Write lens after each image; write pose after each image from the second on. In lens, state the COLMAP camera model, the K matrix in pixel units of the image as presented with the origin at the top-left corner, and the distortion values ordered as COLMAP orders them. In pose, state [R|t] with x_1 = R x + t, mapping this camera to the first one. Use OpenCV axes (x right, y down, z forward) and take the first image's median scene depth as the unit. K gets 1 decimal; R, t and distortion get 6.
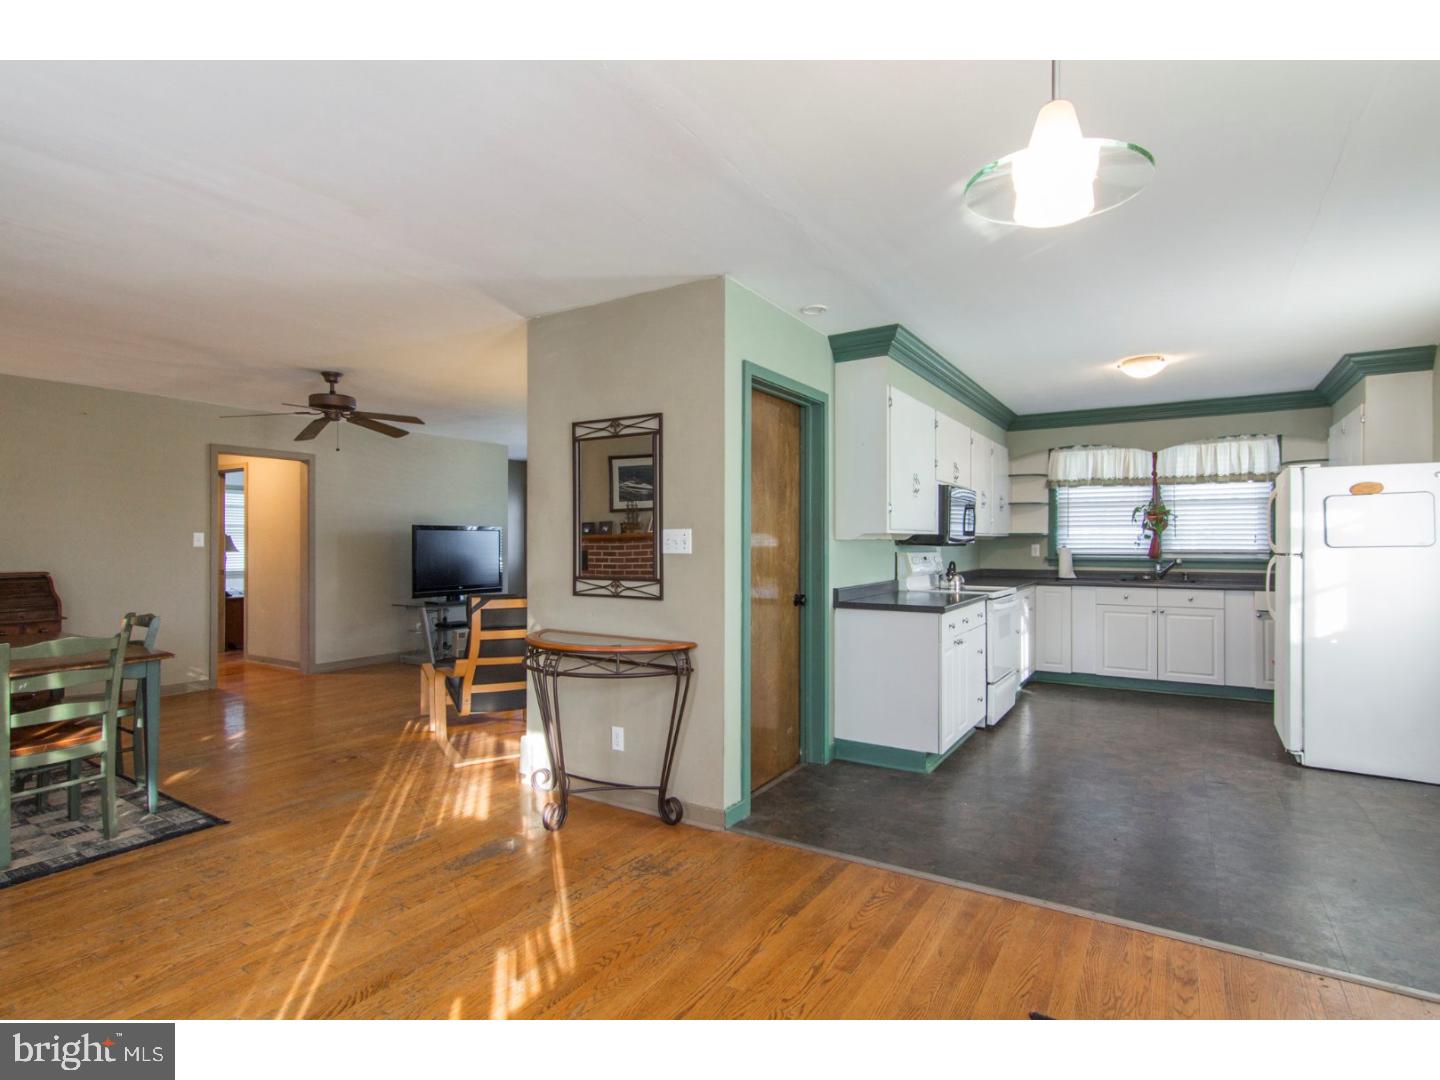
lens RADIAL K [[735.5, 0, 733.8], [0, 735.5, 536.8], [0, 0, 1]] dist [0.002356, 0.000316]
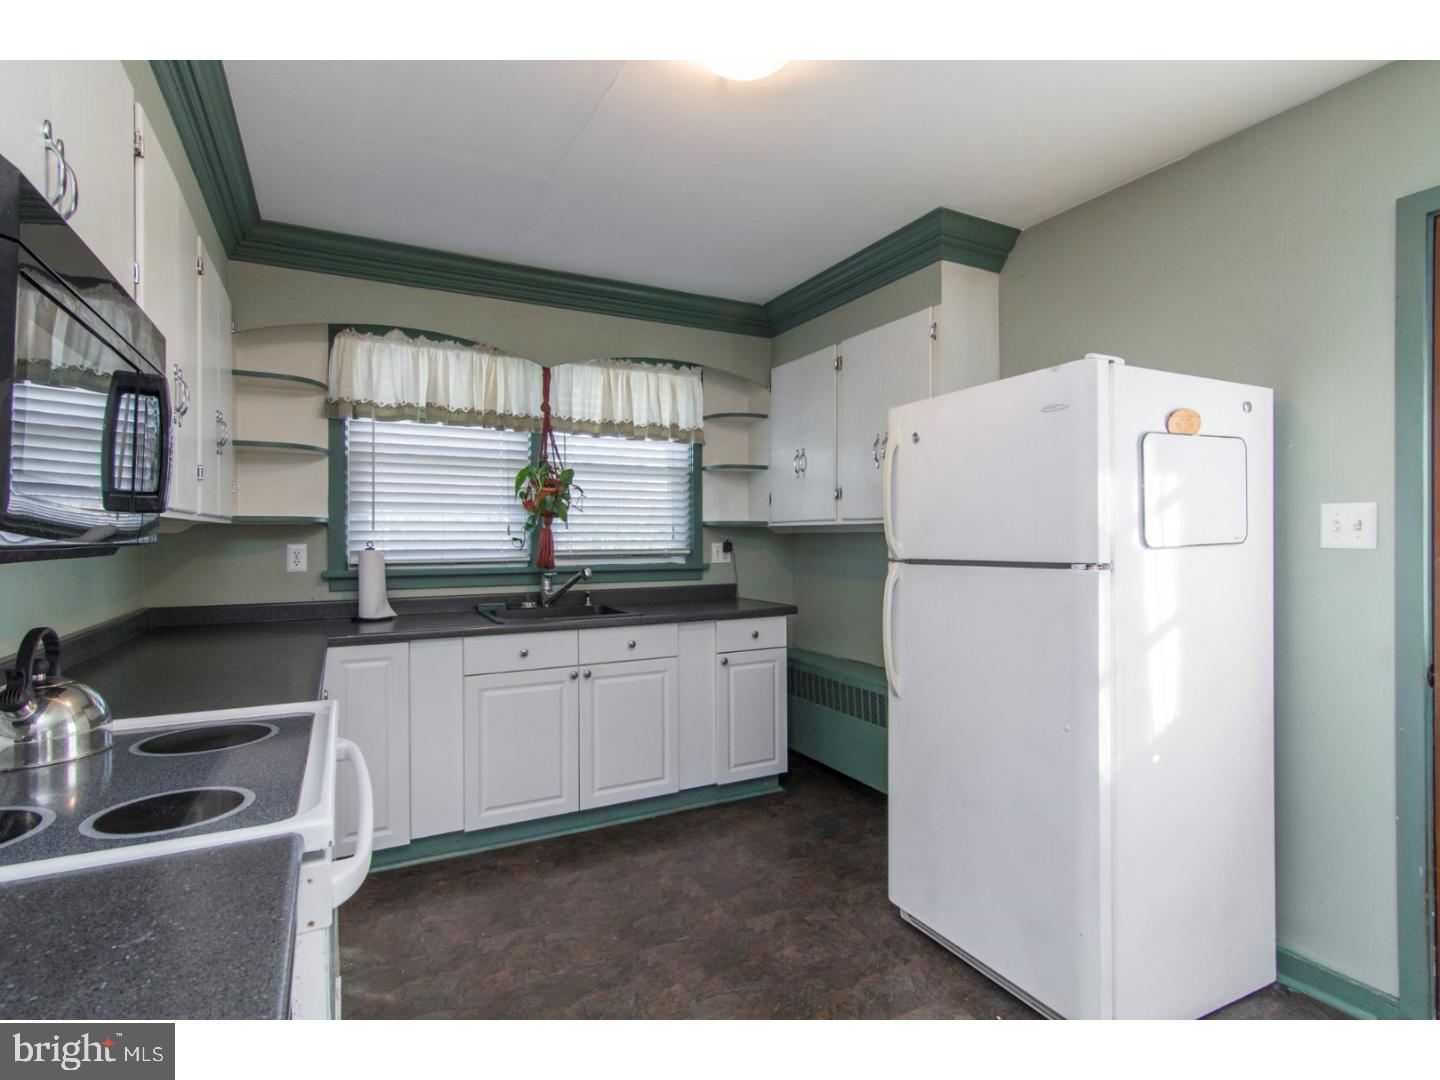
lens RADIAL K [[735.5, 0, 733.8], [0, 735.5, 536.8], [0, 0, 1]] dist [0.002356, 0.000316]
pose [[0.510078, -0.002475, 0.860124, 0.180569], [-0.003486, 0.999982, 0.004945, 0.003563], [-0.860121, -0.005520, 0.510060, 0.598147]]
